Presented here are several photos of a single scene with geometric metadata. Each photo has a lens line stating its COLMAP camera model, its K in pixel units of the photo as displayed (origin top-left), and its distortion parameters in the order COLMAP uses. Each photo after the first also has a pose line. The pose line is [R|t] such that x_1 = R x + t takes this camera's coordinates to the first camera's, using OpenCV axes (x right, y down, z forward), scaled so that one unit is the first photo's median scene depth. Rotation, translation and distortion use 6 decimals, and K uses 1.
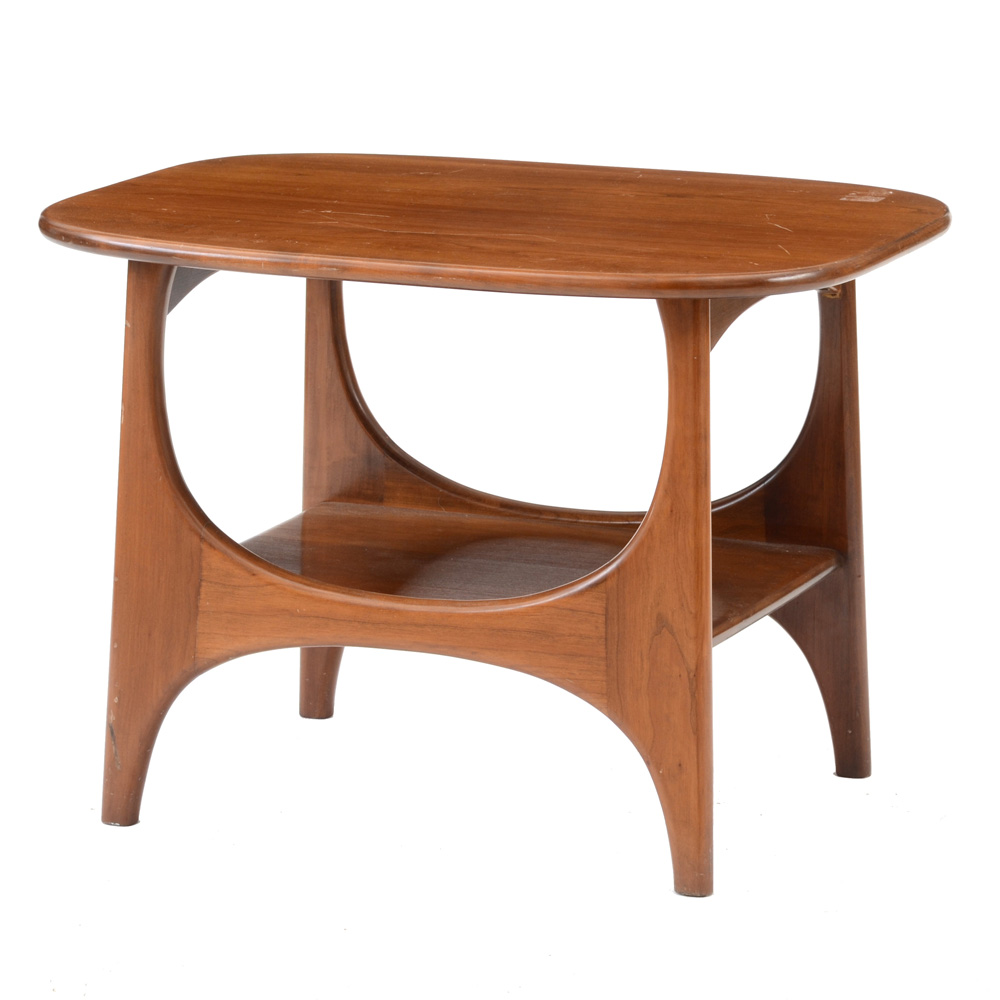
lens RADIAL K [[5275.7, 0, 441.8], [0, 5275.7, 499.0], [0, 0, 1]] dist [0.667136, 9.445501]
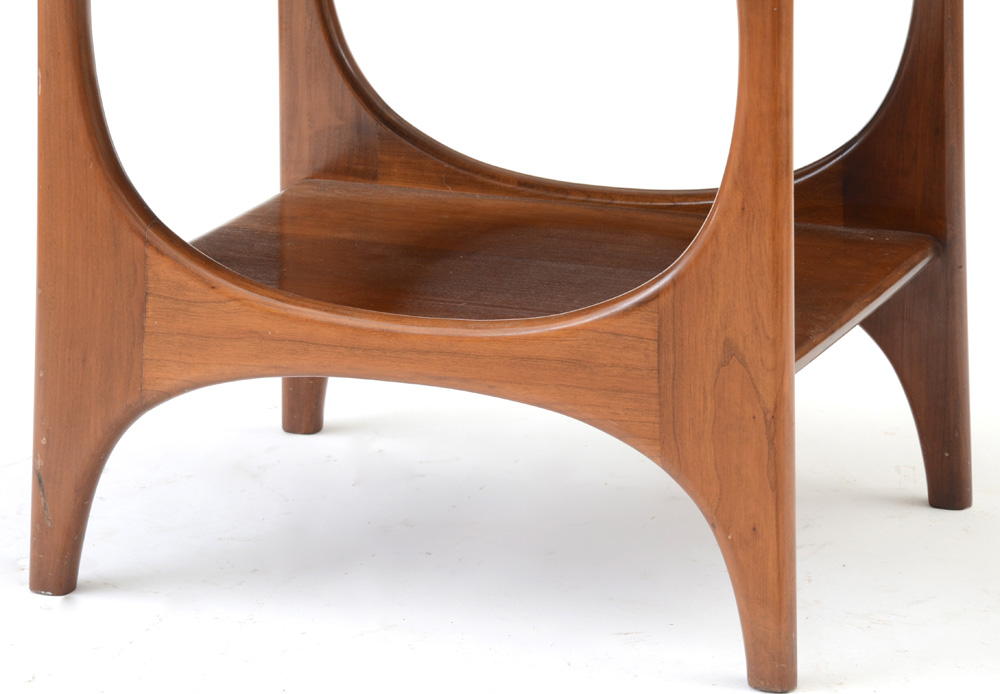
lens RADIAL K [[4175.8, 0, 501.8], [0, 4175.8, 377.2], [0, 0, 1]] dist [1.154662, 2.052357]
pose [[0.999832, -0.012961, 0.012967, -0.000472], [0.011950, 0.997093, 0.075256, -0.019287], [-0.013905, -0.075088, 0.997080, 0.366133]]
